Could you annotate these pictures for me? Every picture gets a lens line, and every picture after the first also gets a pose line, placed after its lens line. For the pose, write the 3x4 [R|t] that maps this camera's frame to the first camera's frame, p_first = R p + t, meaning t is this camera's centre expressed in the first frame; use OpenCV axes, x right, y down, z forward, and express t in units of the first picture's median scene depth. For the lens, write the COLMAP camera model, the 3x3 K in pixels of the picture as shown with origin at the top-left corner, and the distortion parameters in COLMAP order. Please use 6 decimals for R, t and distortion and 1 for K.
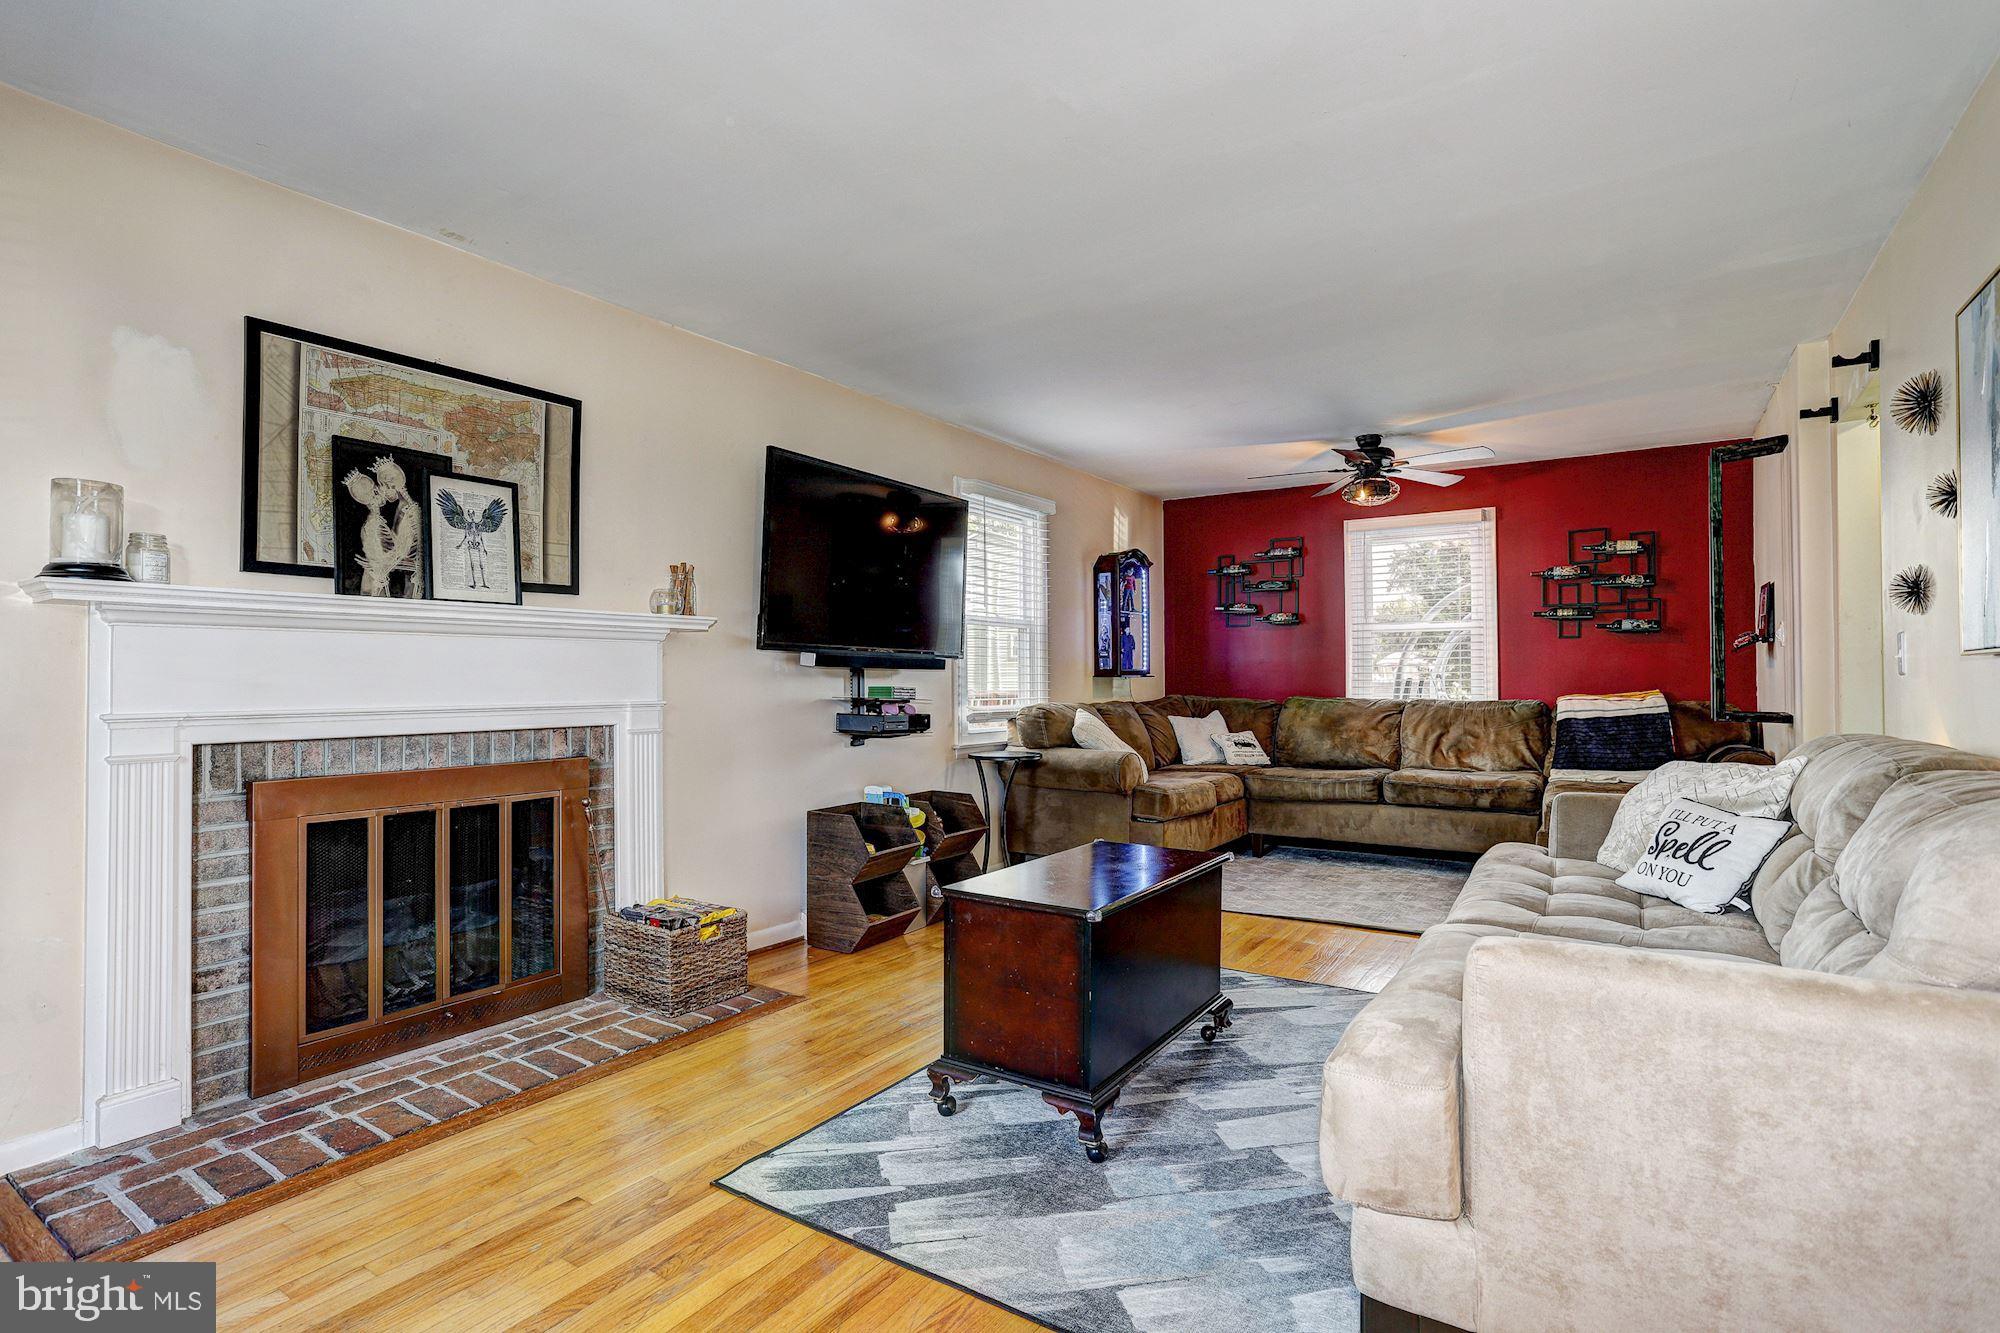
lens RADIAL K [[955.0, 0, 1032.8], [0, 955.0, 664.4], [0, 0, 1]] dist [0.001857, 0.001863]
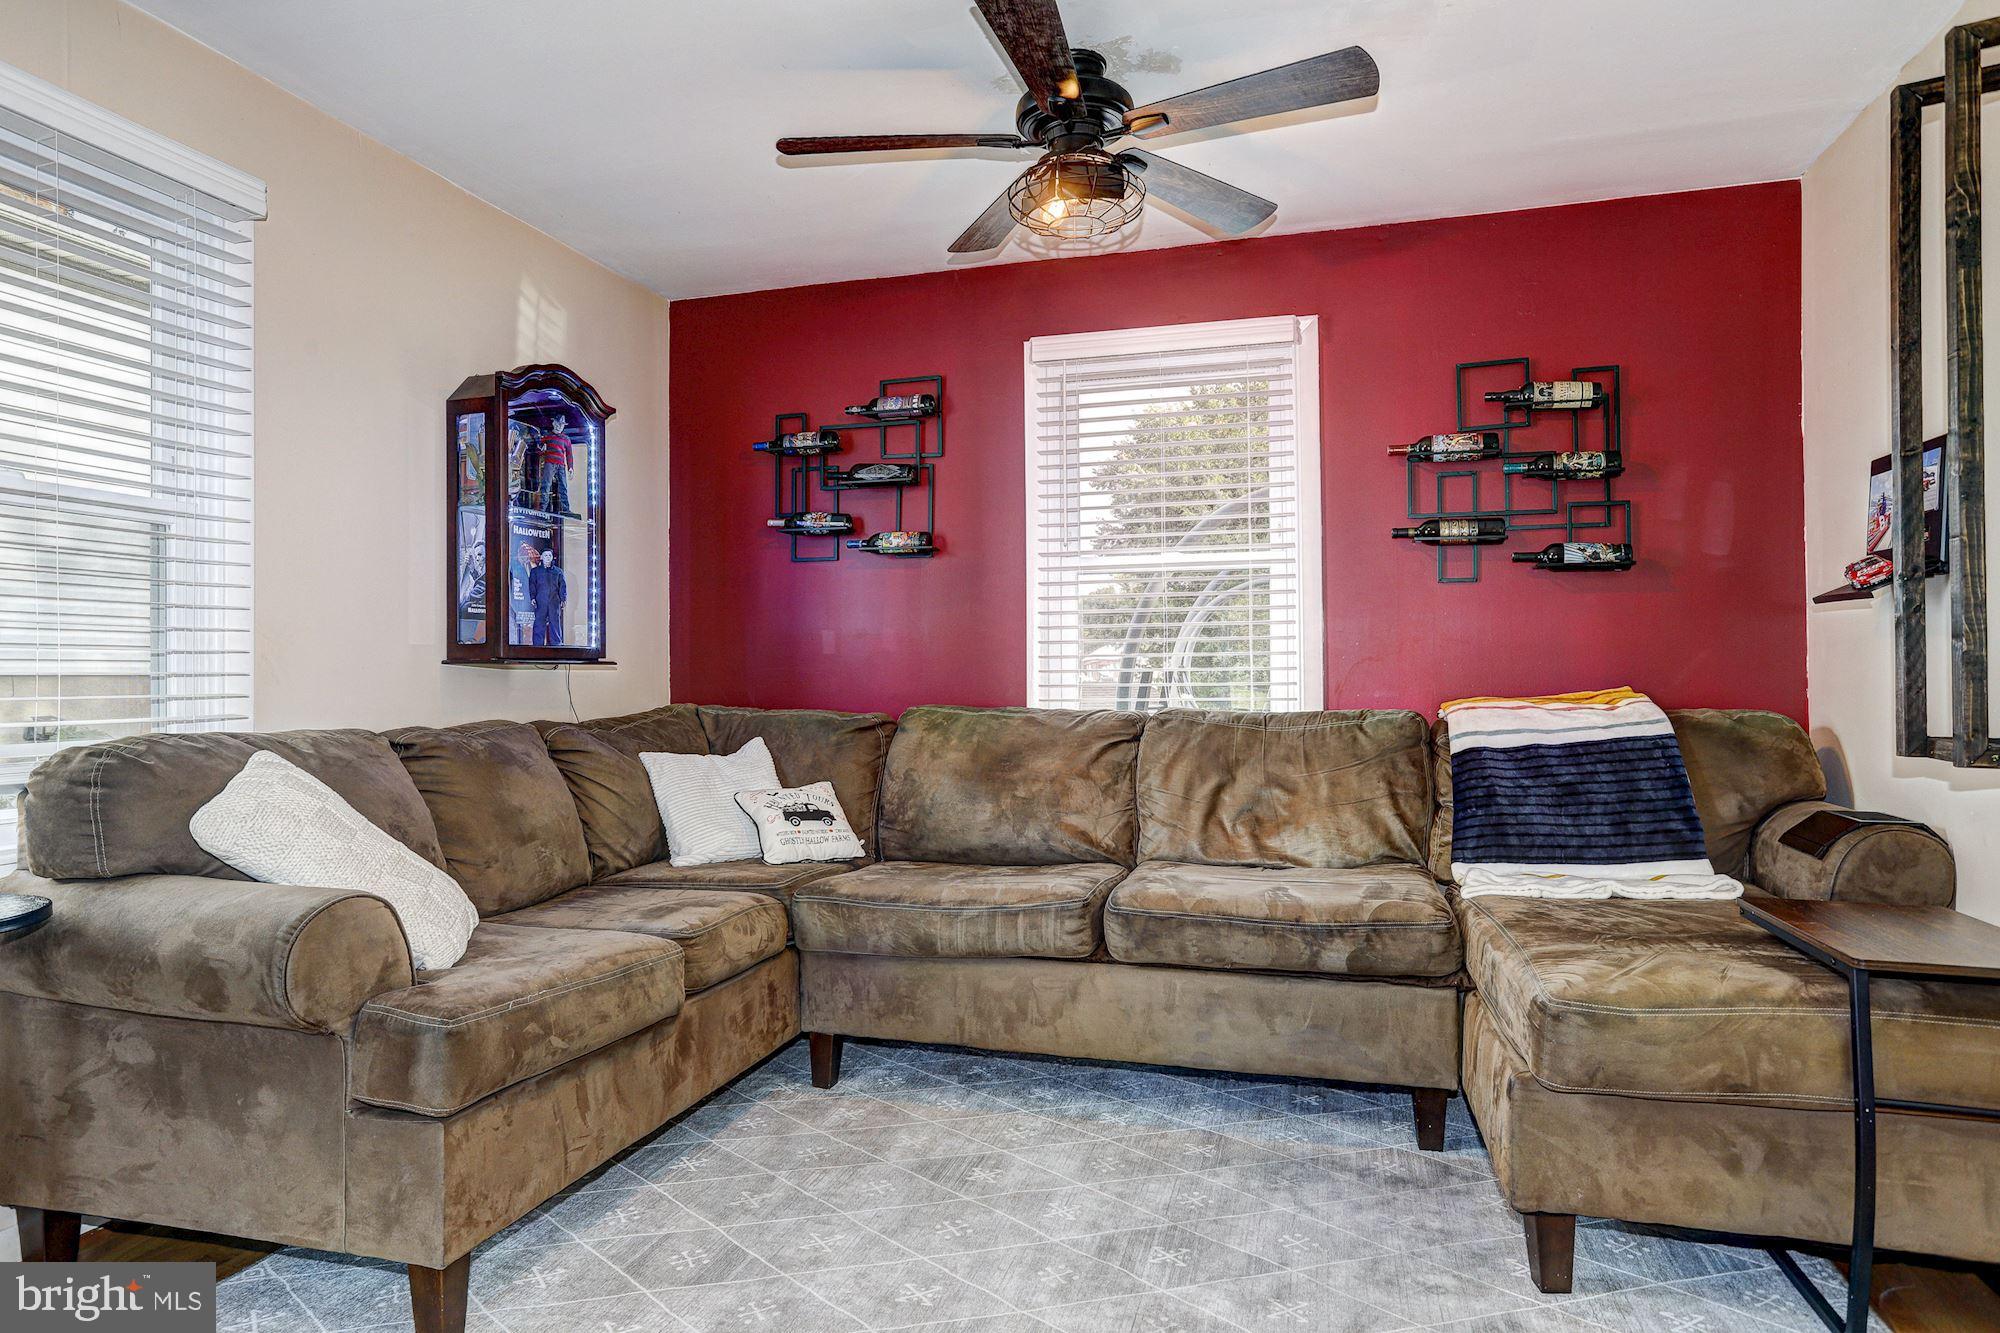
lens RADIAL K [[1249.8, 0, 997.1], [0, 1249.8, 669.3], [0, 0, 1]] dist [-0.002334, 0.001852]
pose [[0.961384, -0.001218, 0.275207, 0.157735], [-0.000515, 0.999980, 0.006228, 0.013176], [-0.275209, -0.006129, 0.961365, 0.448938]]
